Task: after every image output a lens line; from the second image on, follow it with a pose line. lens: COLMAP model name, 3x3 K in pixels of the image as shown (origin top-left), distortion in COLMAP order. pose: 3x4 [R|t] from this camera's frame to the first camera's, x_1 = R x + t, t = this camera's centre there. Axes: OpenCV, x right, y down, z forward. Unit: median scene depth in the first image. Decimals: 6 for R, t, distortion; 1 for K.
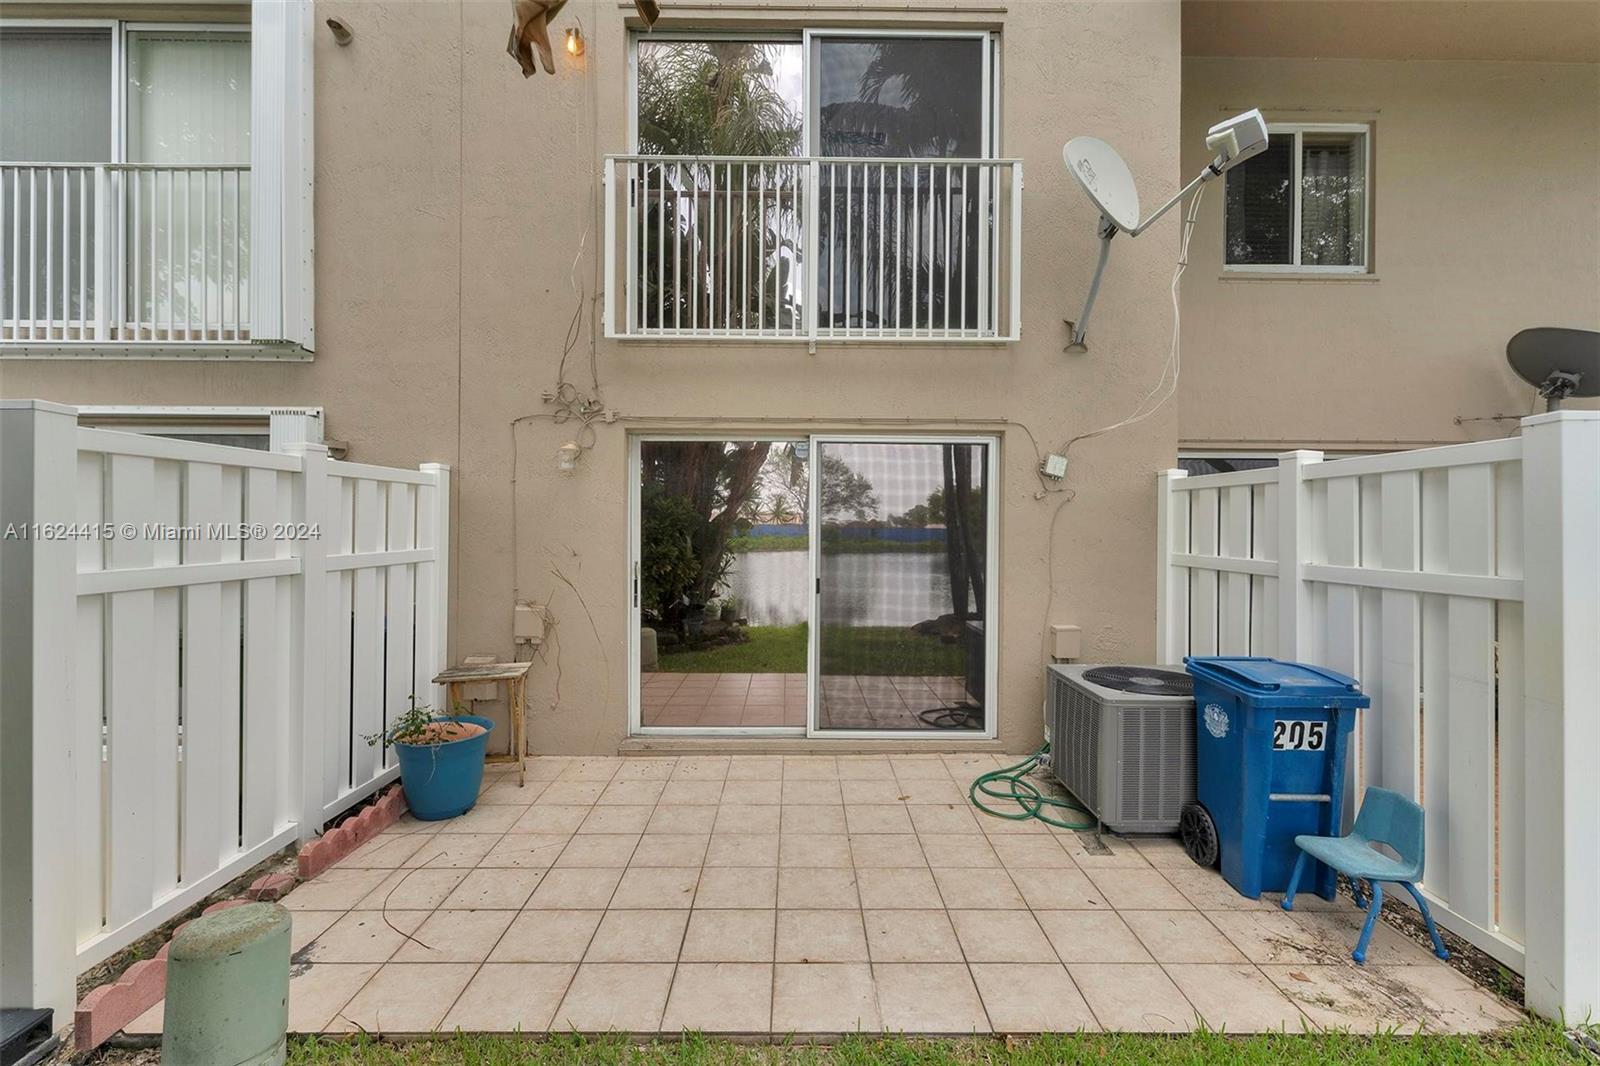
lens RADIAL K [[708.4, 0, 795.4], [0, 708.4, 533.9], [0, 0, 1]] dist [0.000443, 0.000020]
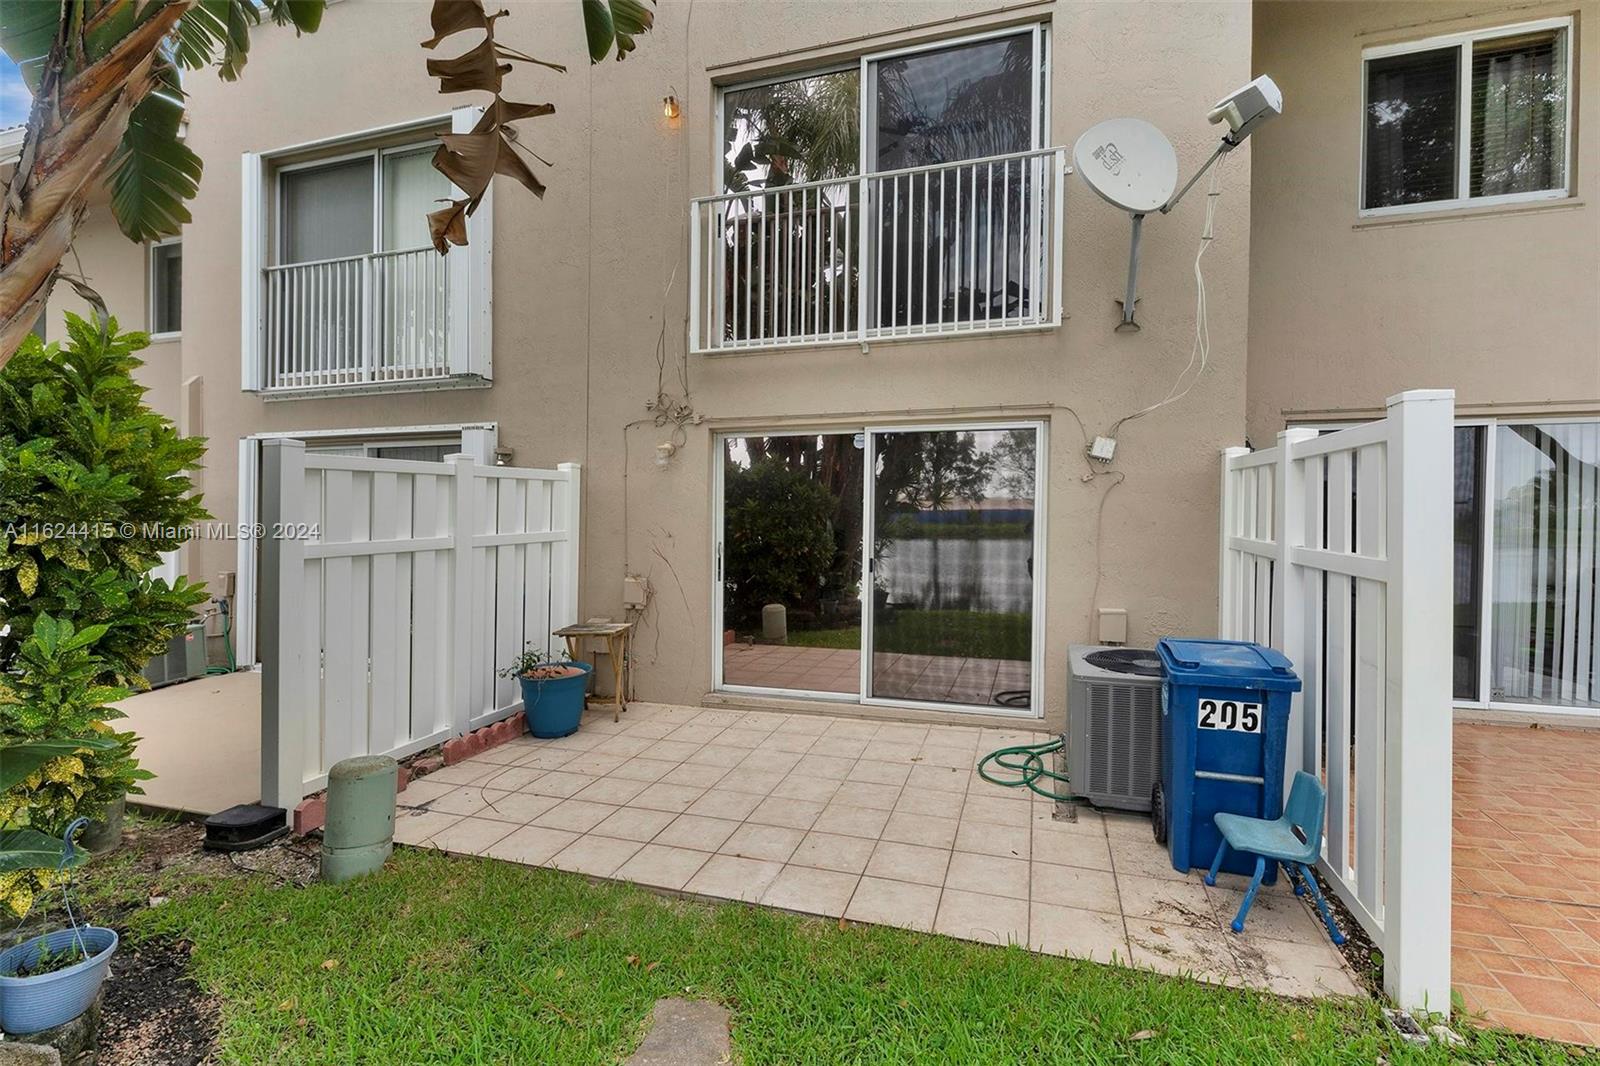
lens RADIAL K [[745.2, 0, 797.5], [0, 745.2, 511.4], [0, 0, 1]] dist [0.001590, -0.000299]
pose [[0.949368, -0.007474, -0.314077, 0.316108], [0.005002, 0.999950, -0.008676, -0.000073], [0.314126, 0.006665, 0.949358, -0.139014]]
